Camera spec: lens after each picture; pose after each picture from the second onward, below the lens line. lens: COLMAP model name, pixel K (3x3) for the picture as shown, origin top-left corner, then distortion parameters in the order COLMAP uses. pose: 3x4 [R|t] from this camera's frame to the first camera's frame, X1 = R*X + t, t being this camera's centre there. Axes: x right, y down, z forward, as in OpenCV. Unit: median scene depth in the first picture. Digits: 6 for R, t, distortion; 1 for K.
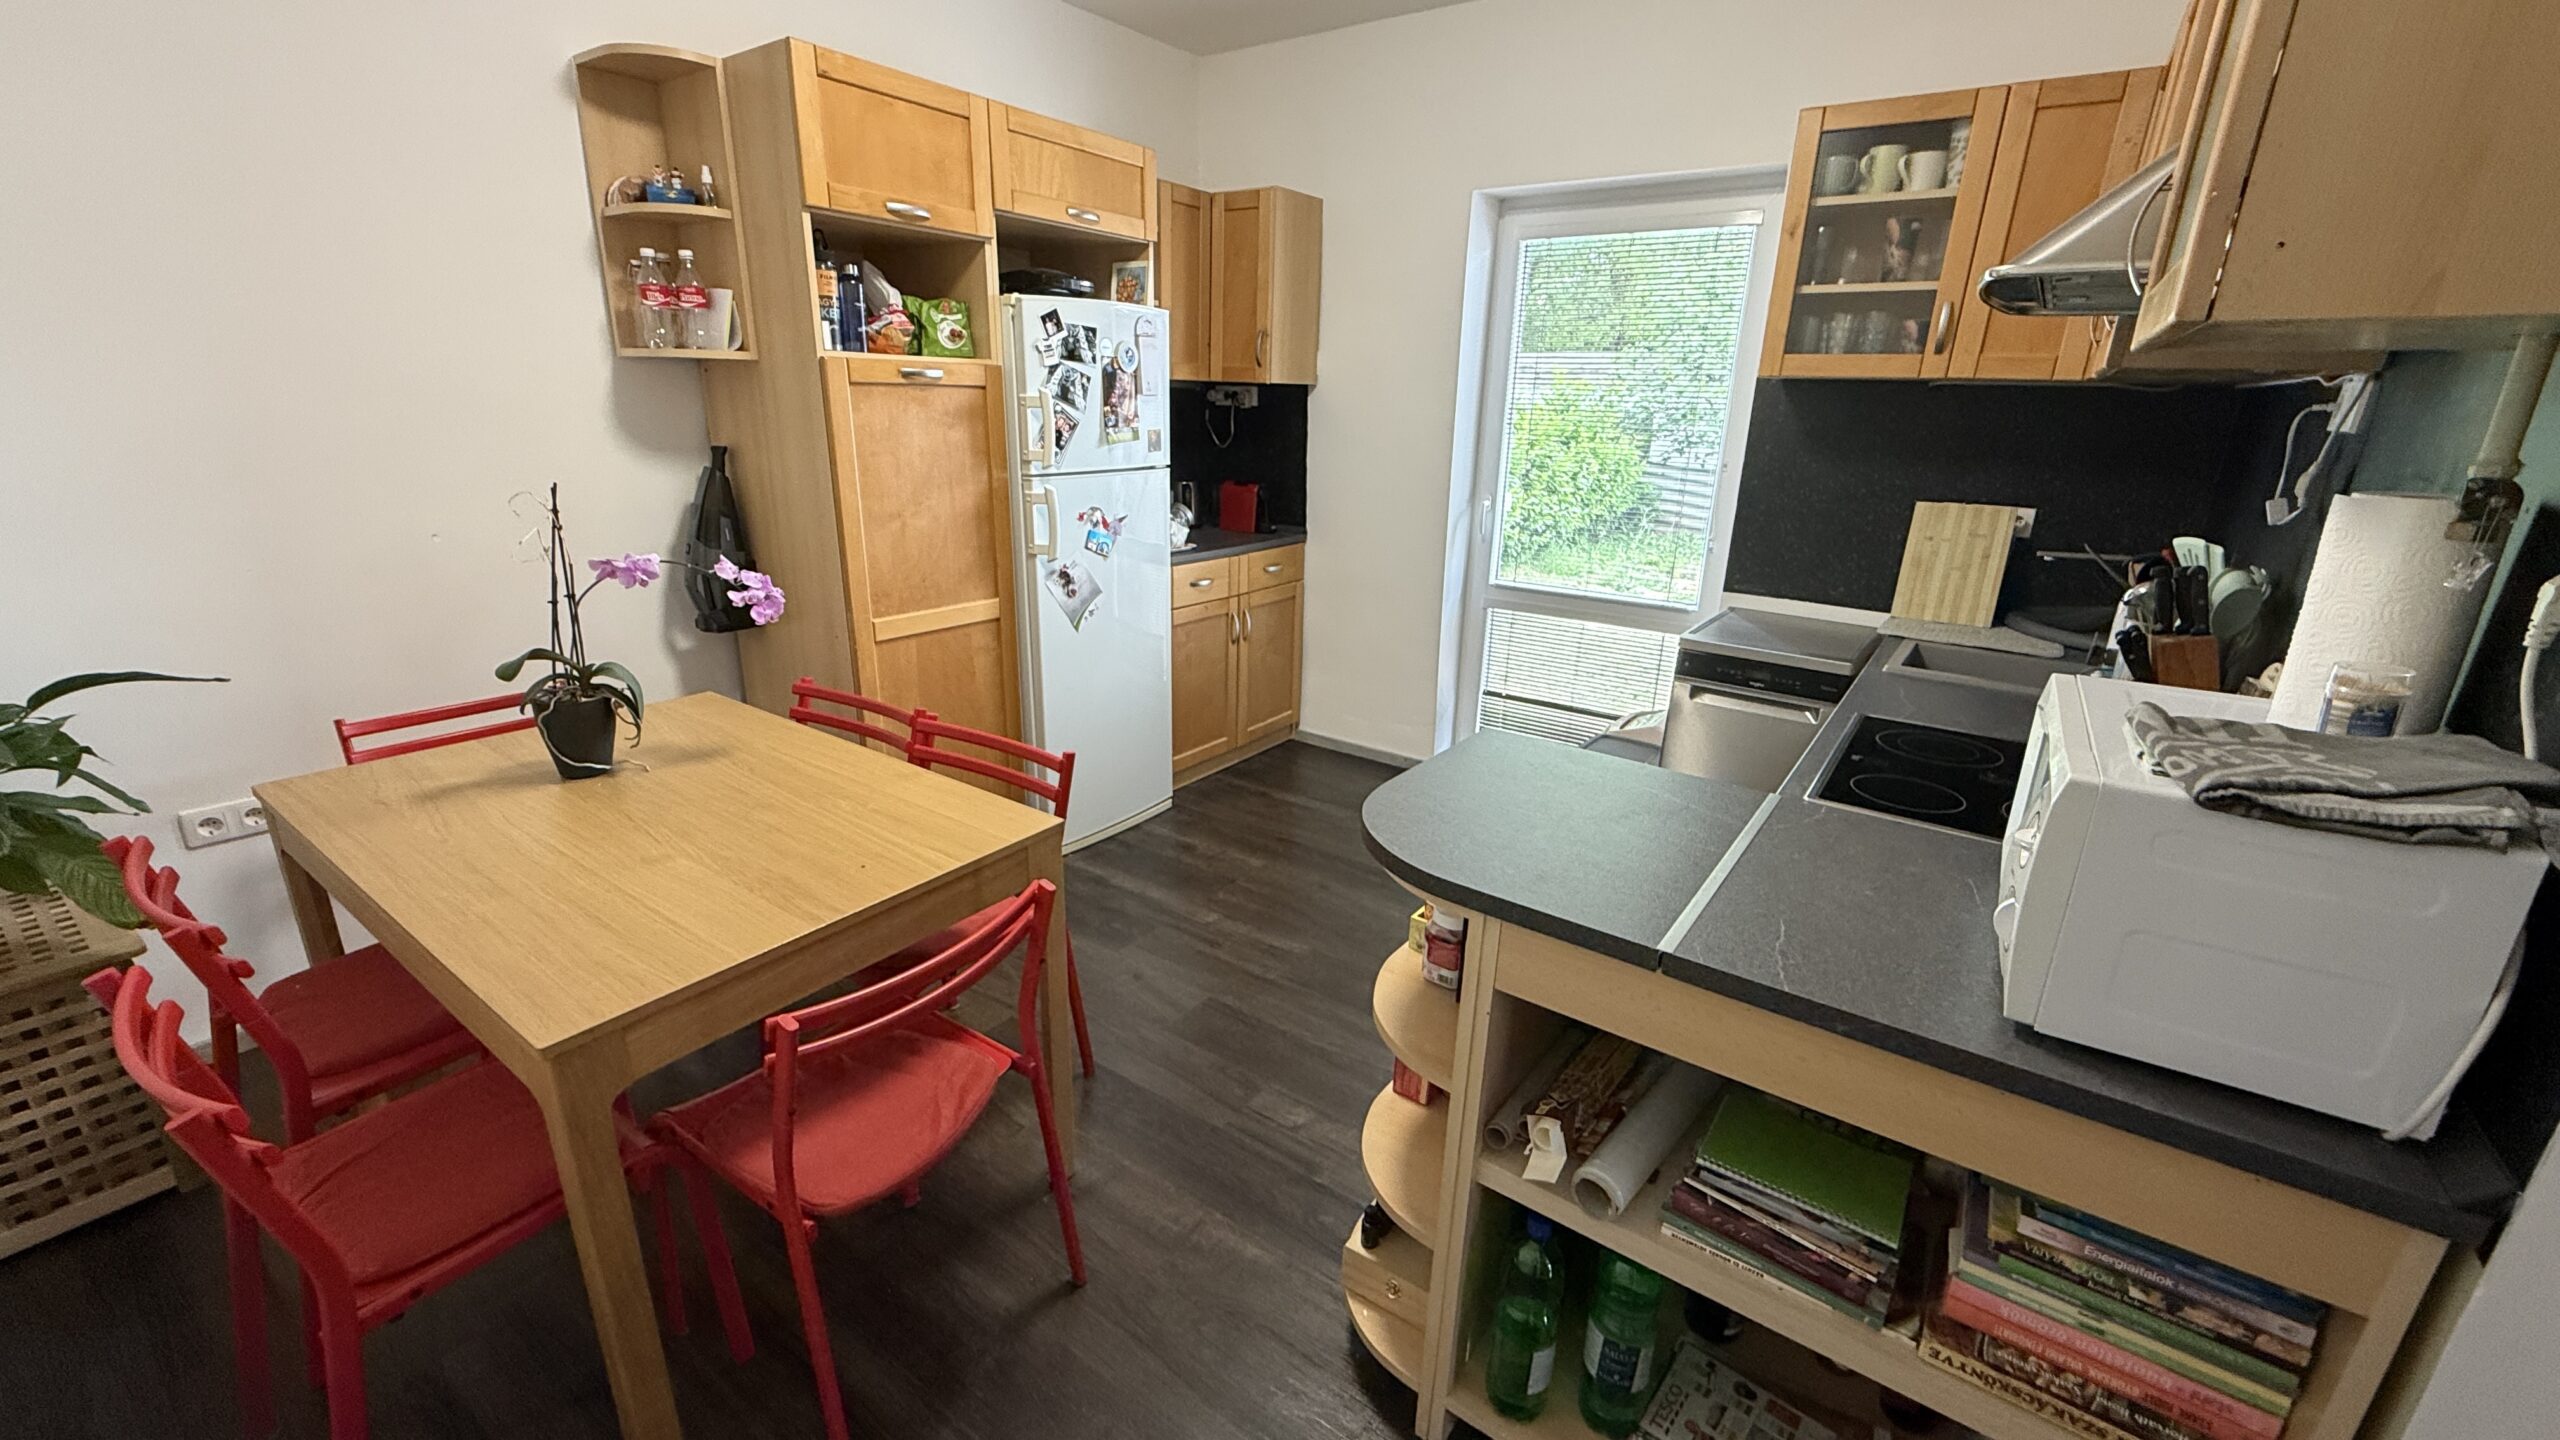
lens RADIAL K [[1013.7, 0, 1274.6], [0, 1013.7, 723.6], [0, 0, 1]] dist [-0.004149, -0.000433]
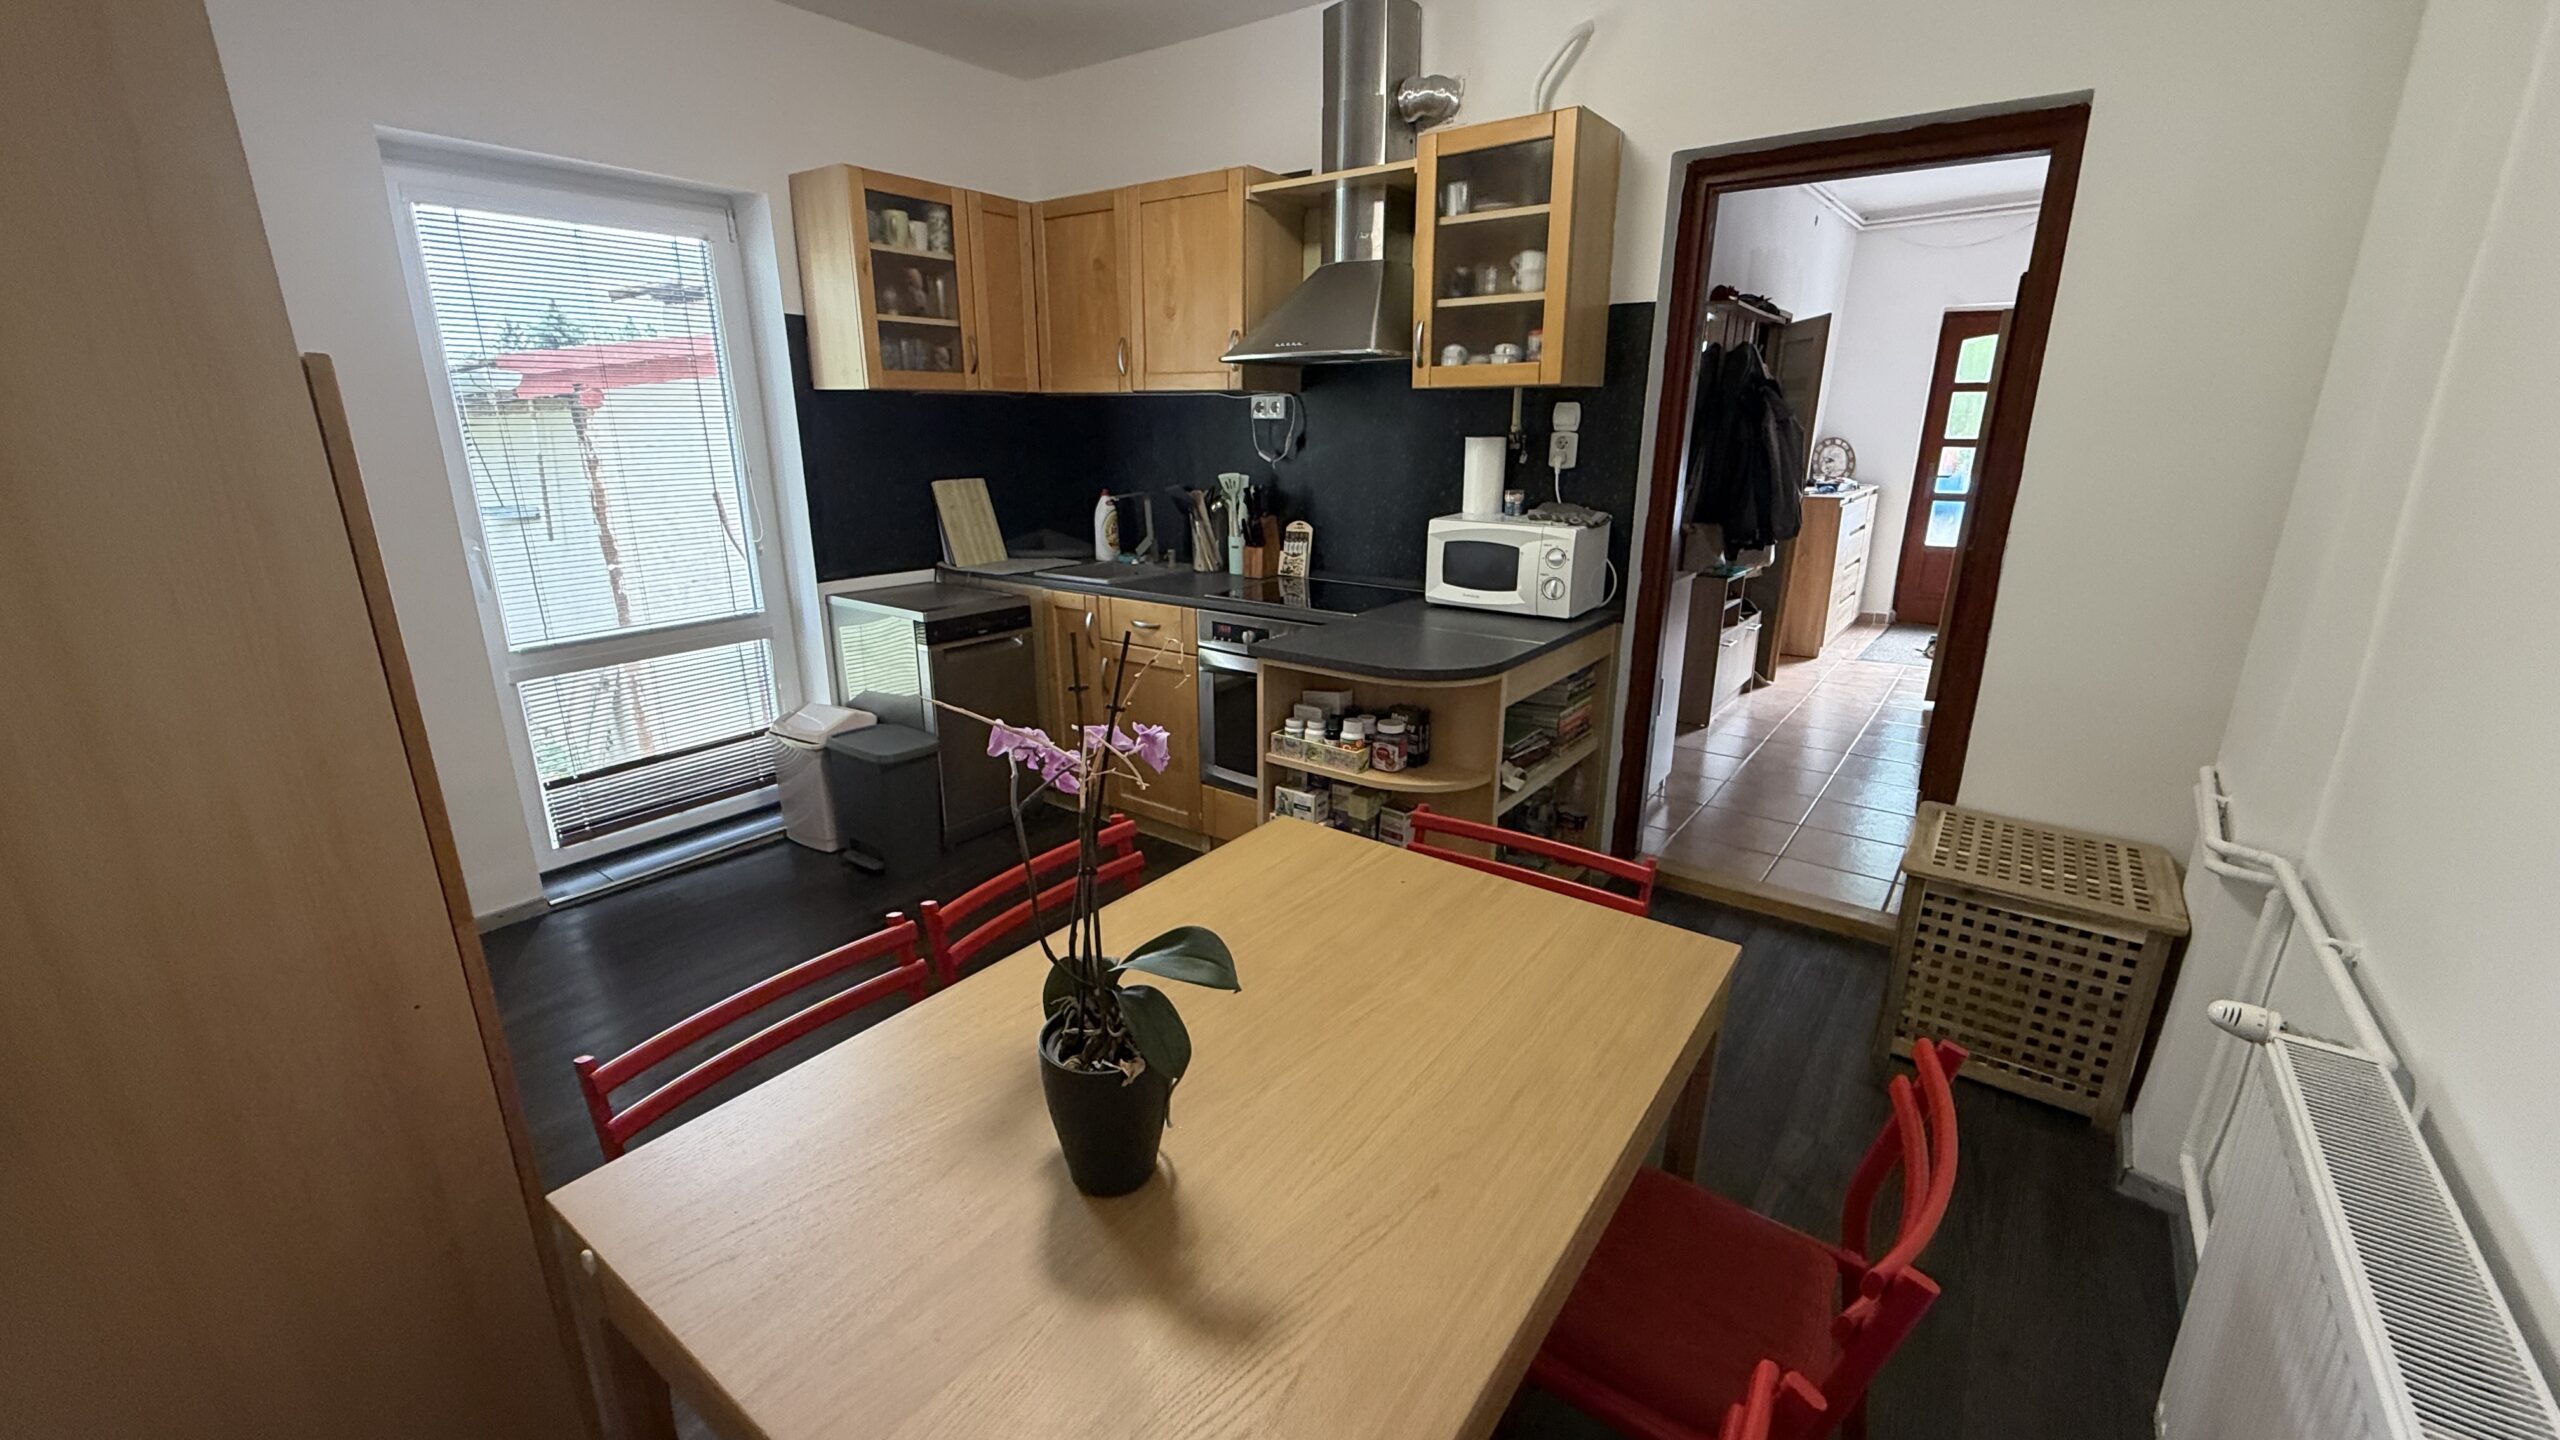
lens RADIAL K [[1013.7, 0, 1271.5], [0, 1013.7, 722.2], [0, 0, 1]] dist [-0.004149, -0.000433]
pose [[0.017870, -0.316196, 0.948526, -0.808903], [0.308610, 0.904100, 0.295572, -0.213418], [-0.951021, 0.287442, 0.113737, 0.581540]]
